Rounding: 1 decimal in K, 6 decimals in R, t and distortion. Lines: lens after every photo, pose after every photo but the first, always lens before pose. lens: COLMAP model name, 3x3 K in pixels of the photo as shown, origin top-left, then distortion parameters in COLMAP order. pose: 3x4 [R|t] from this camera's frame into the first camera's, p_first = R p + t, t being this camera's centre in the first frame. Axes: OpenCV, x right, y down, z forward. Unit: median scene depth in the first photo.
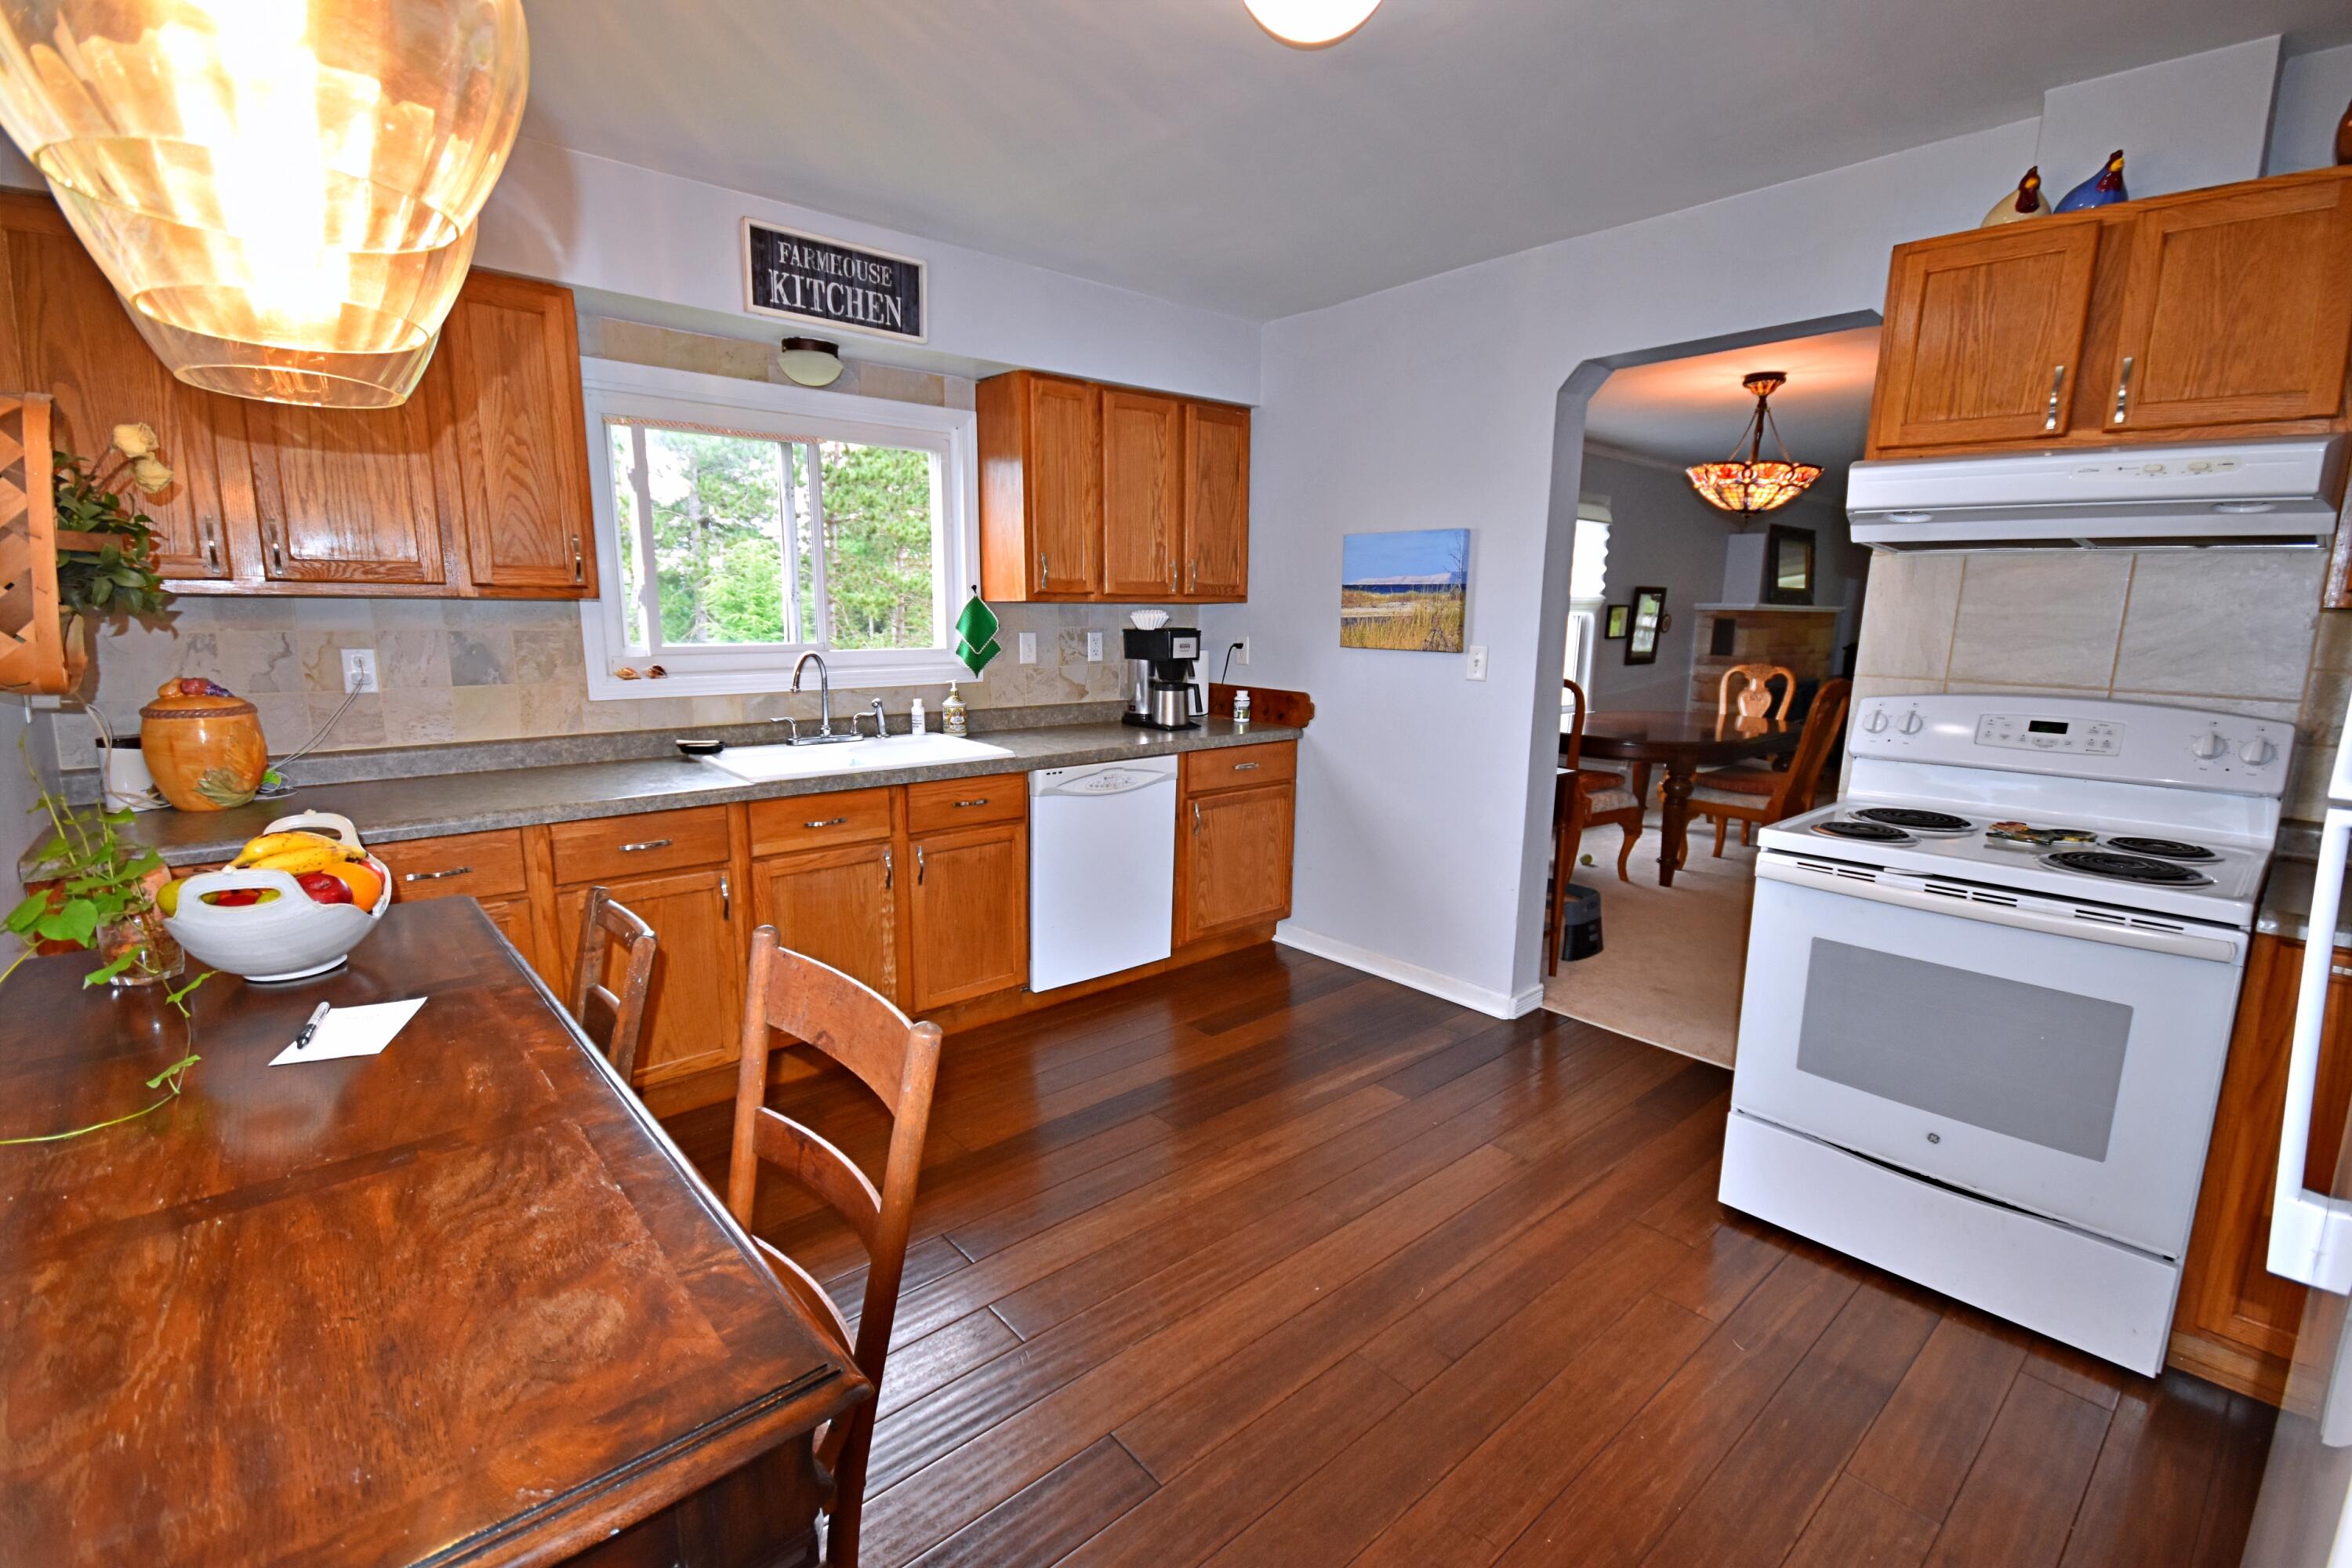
lens RADIAL K [[1028.9, 0, 1176.0], [0, 1028.9, 788.3], [0, 0, 1]] dist [0.005977, -0.007962]
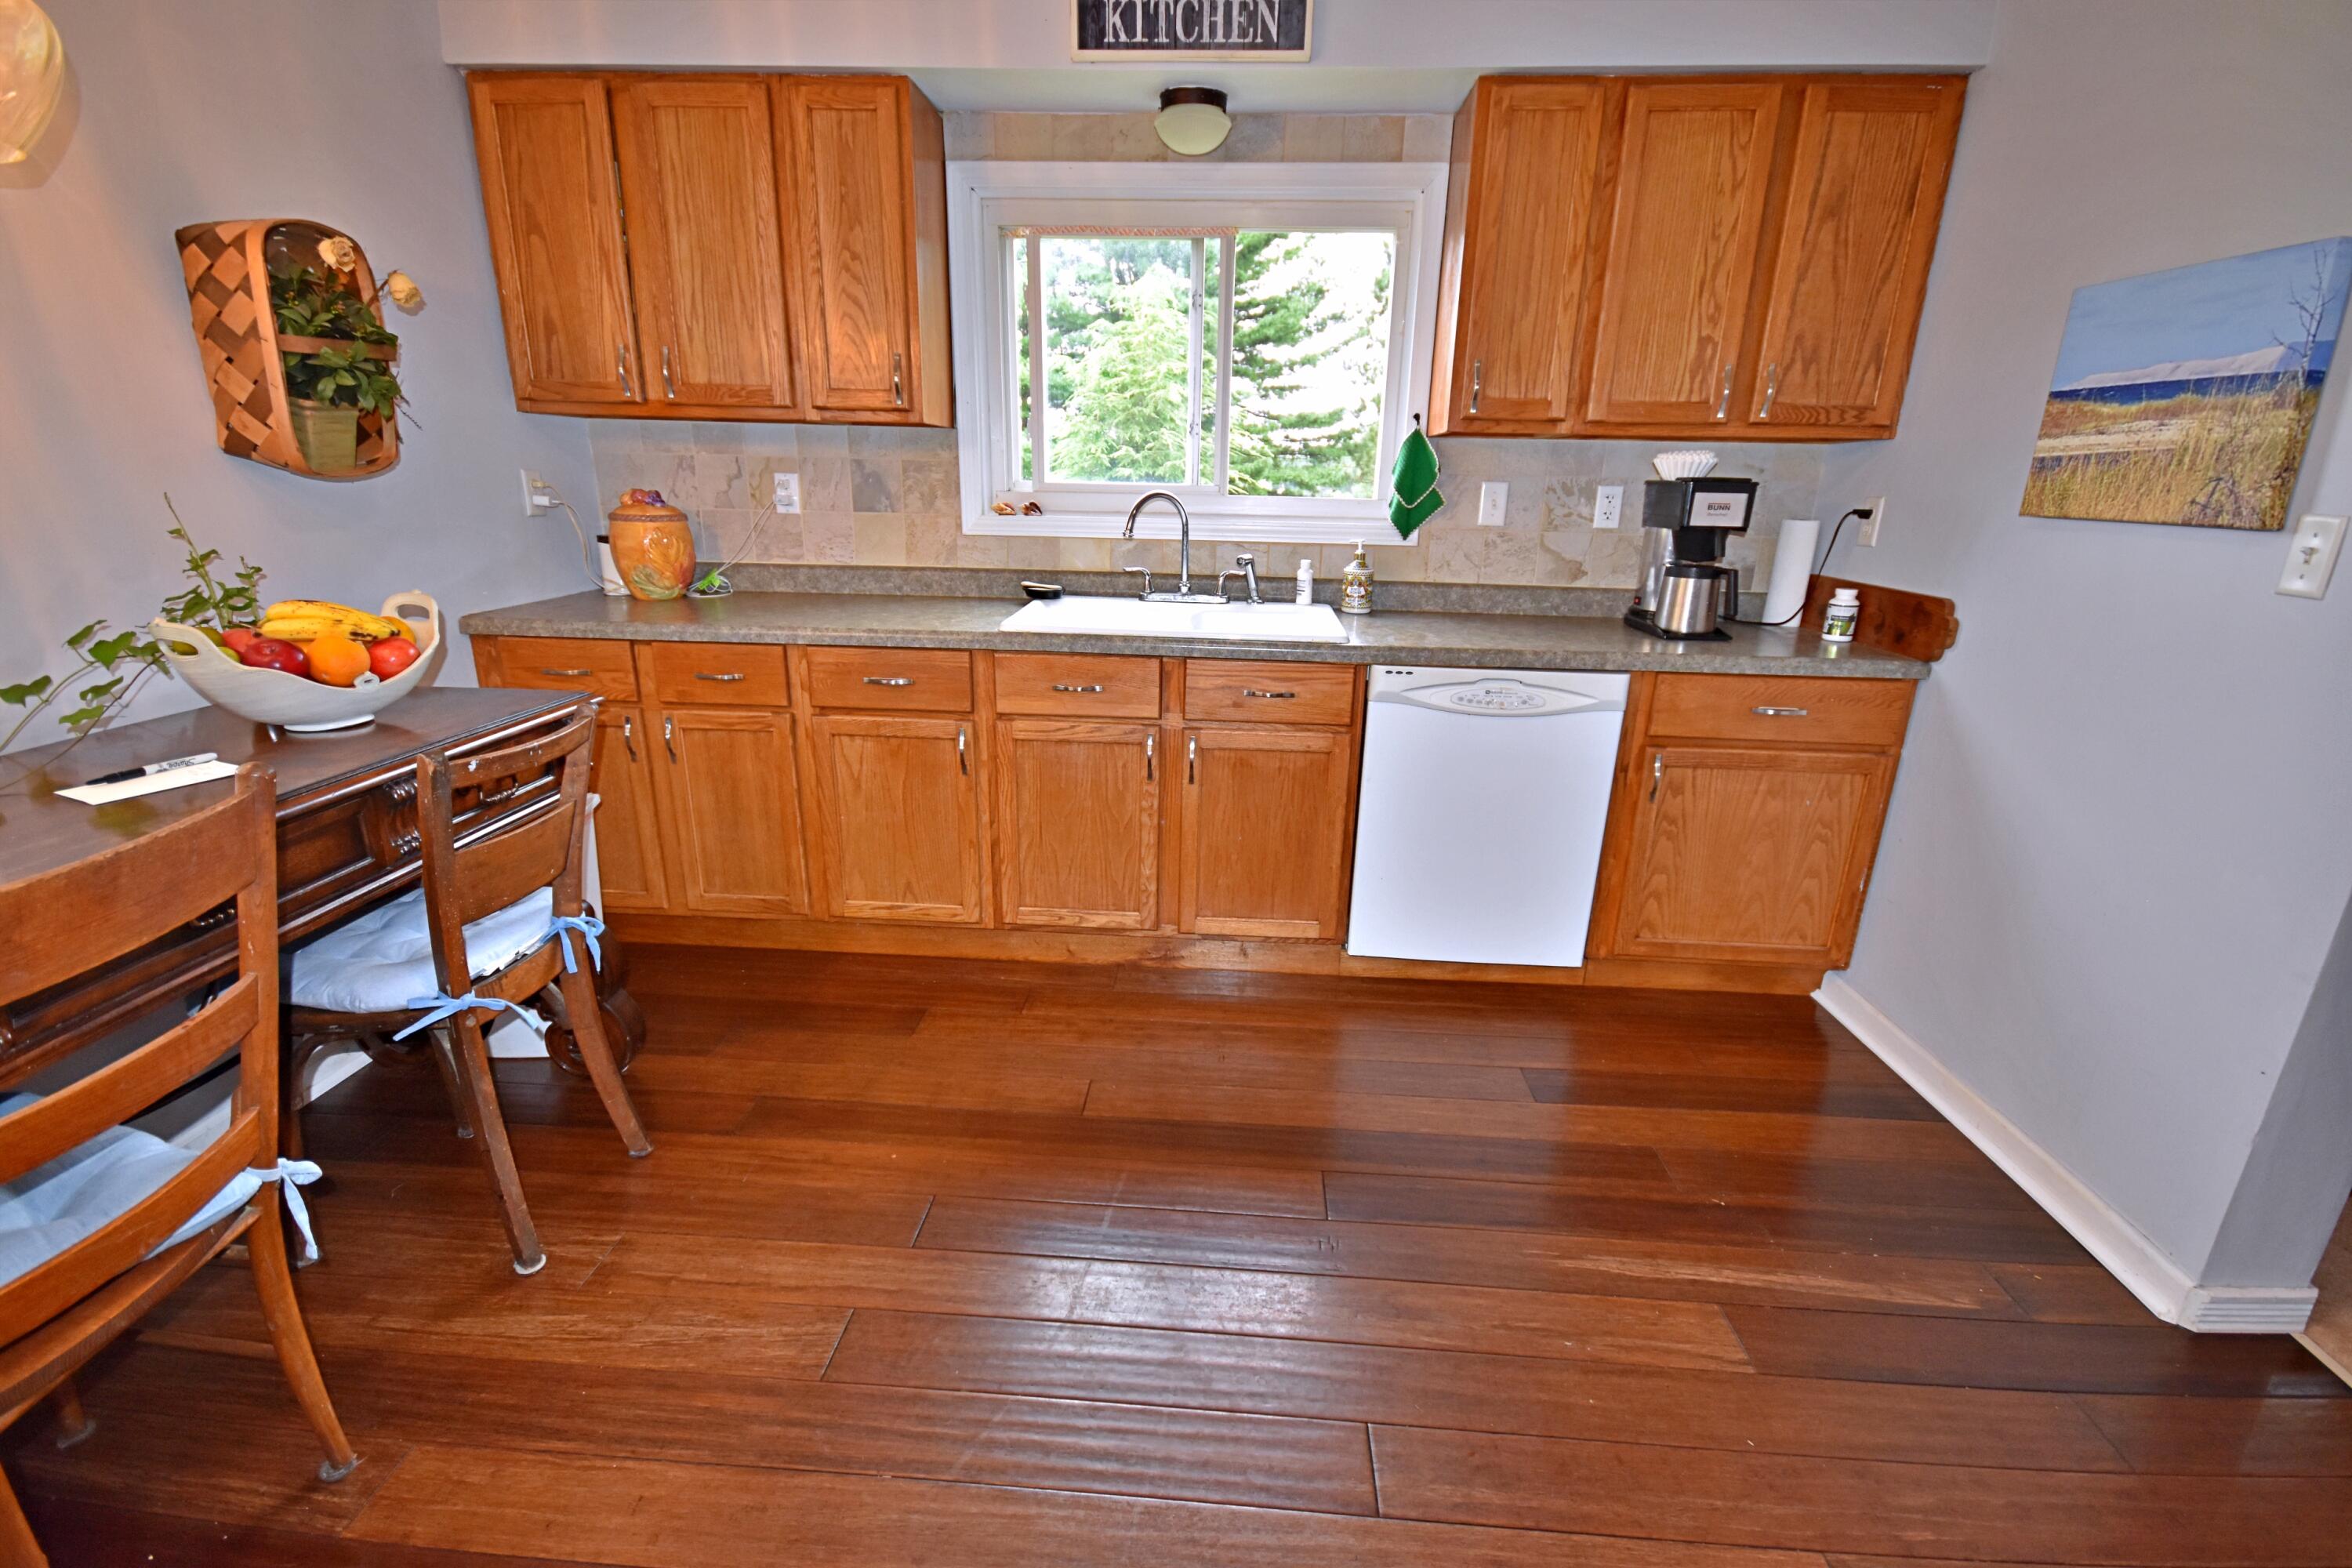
lens RADIAL K [[1028.9, 0, 1157.6], [0, 1028.9, 791.1], [0, 0, 1]] dist [0.005977, -0.007962]
pose [[0.716481, 0.213080, -0.664268, 0.247205], [-0.137290, 0.976657, 0.165205, -0.028564], [0.683963, -0.027169, 0.729010, 0.343093]]
